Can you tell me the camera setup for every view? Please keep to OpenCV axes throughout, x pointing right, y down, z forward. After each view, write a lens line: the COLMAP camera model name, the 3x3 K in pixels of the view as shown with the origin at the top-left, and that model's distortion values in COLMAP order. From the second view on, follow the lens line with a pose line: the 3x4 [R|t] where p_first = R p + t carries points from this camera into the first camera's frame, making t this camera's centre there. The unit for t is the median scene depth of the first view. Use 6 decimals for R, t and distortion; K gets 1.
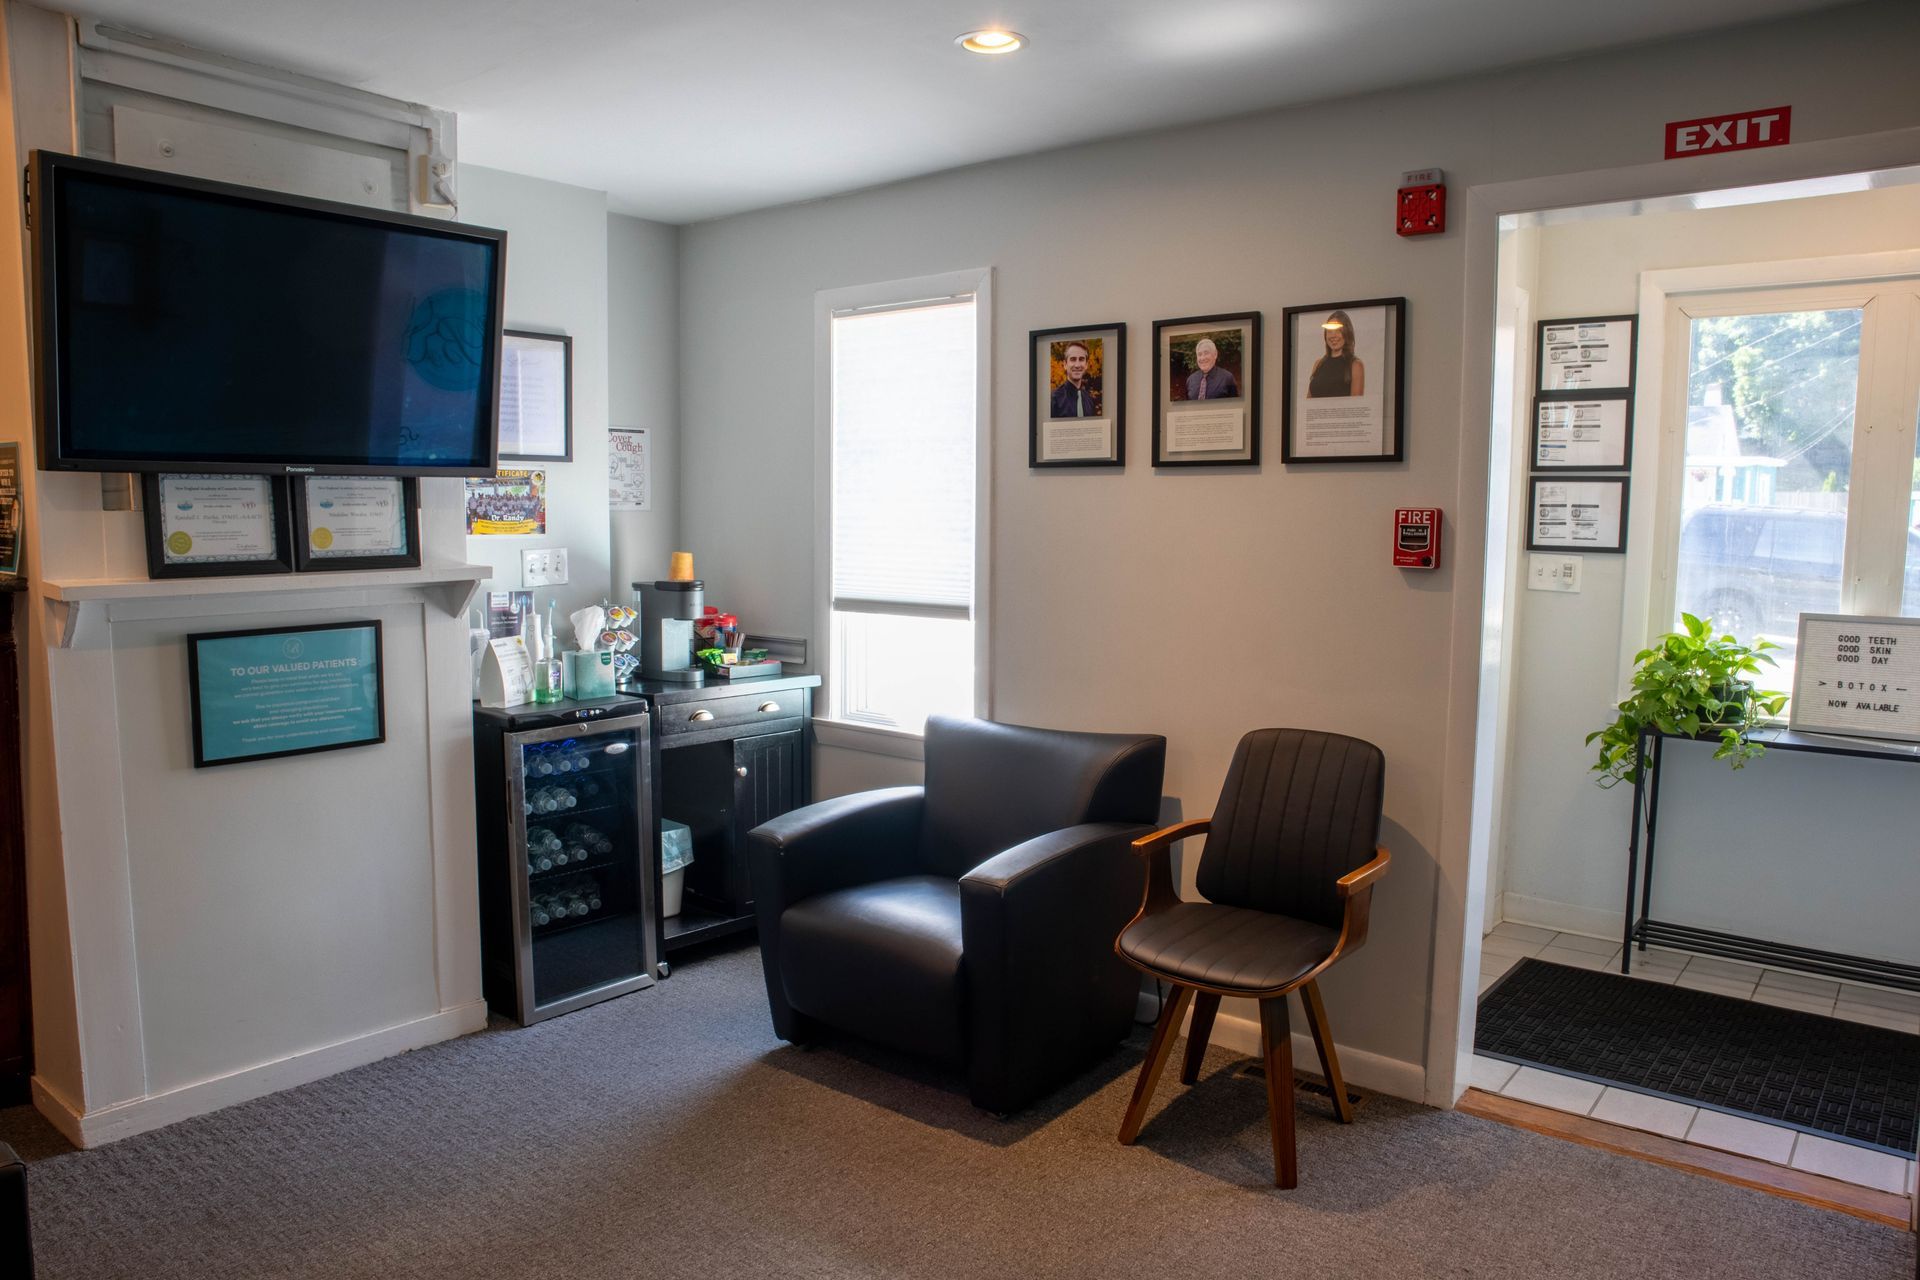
lens RADIAL K [[1397.1, 0, 960.0], [0, 1397.1, 640.0], [0, 0, 1]] dist [-0.083729, 0.092209]
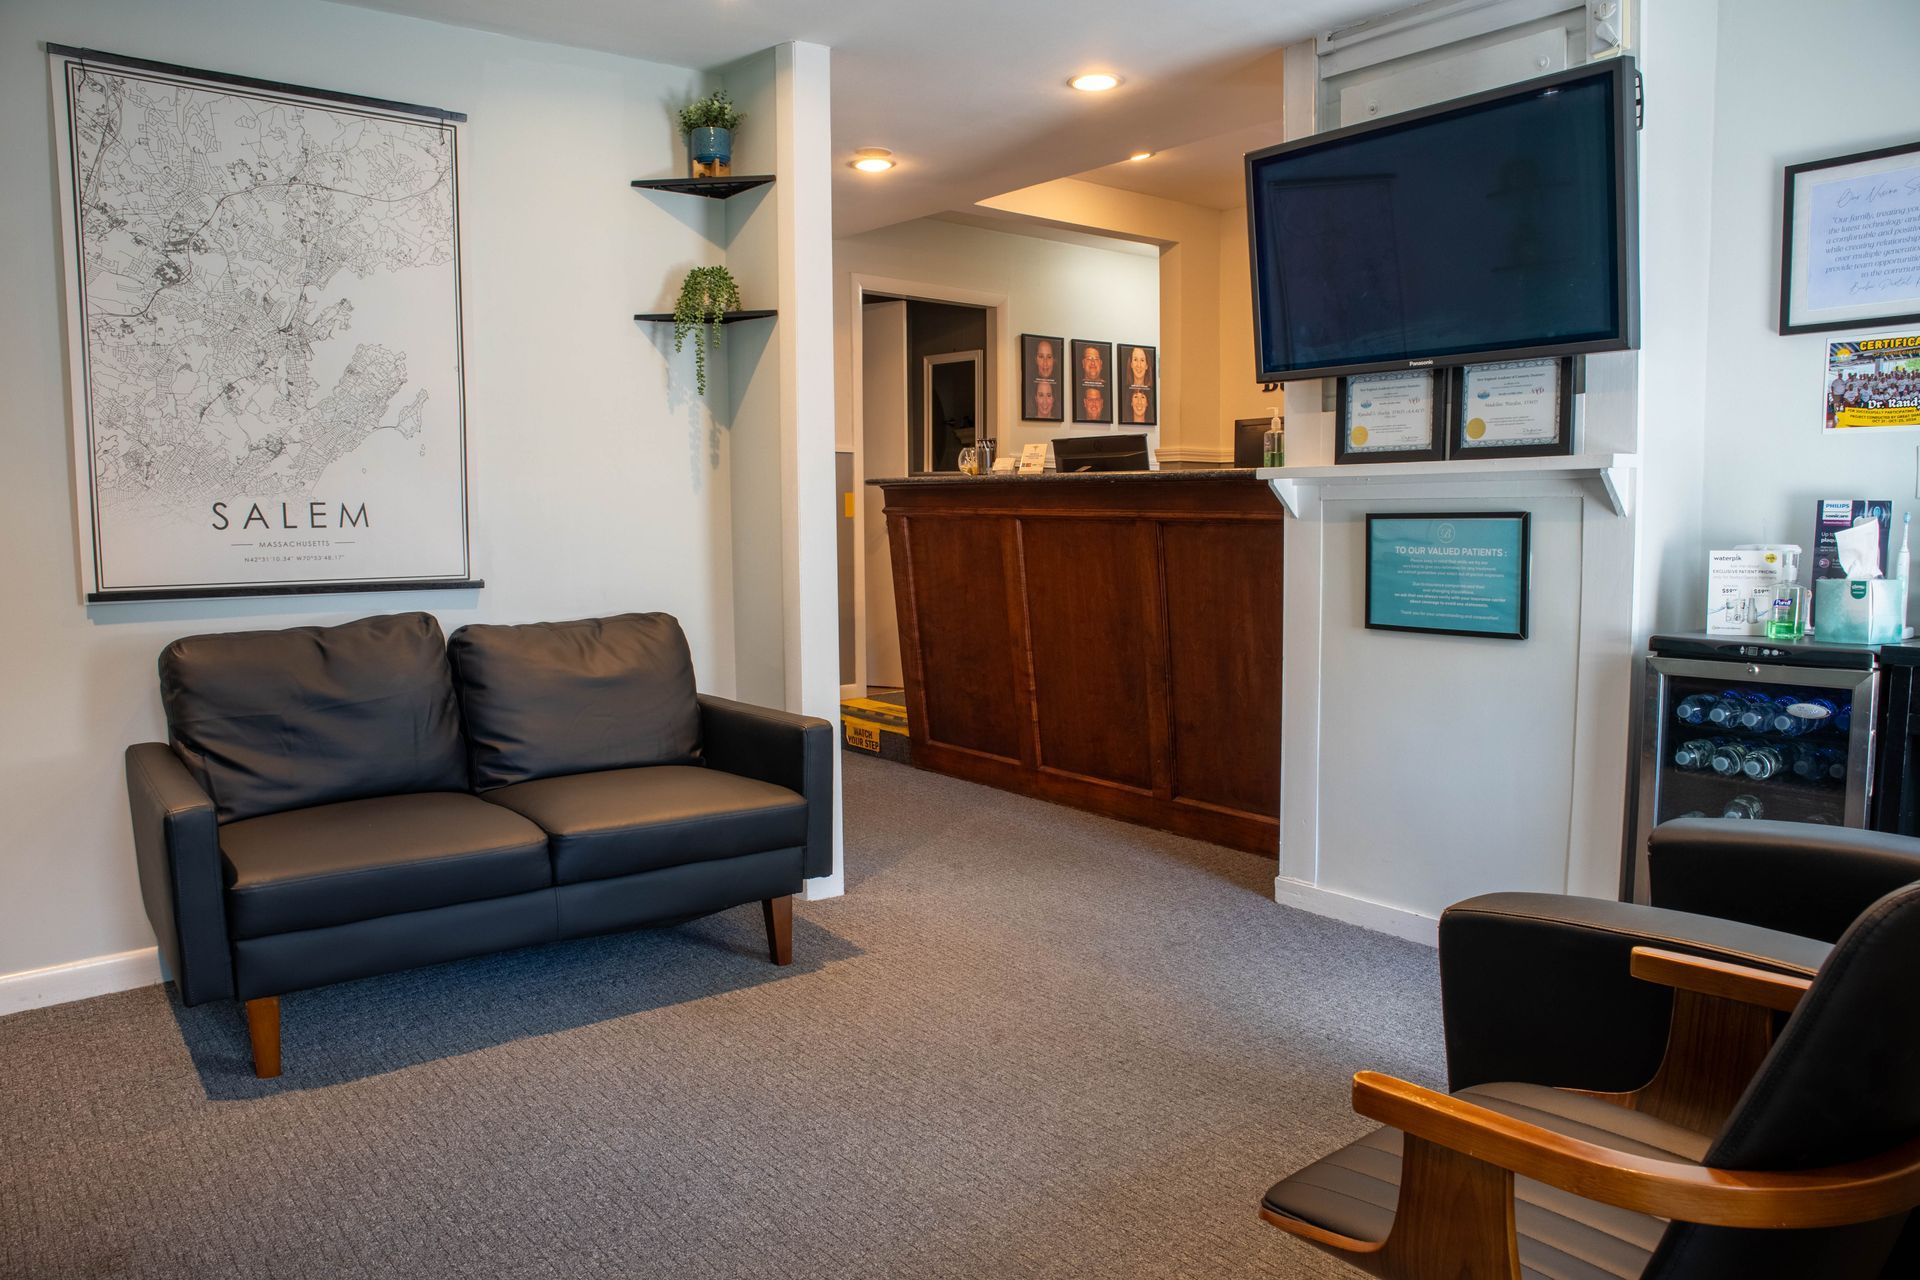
lens RADIAL K [[1397.1, 0, 960.0], [0, 1397.1, 640.0], [0, 0, 1]] dist [-0.083729, 0.092209]
pose [[-0.229170, 0.070852, -0.970804, 0.356515], [-0.103985, 0.989858, 0.096789, 0.012762], [0.967816, 0.123130, -0.219478, 0.486013]]
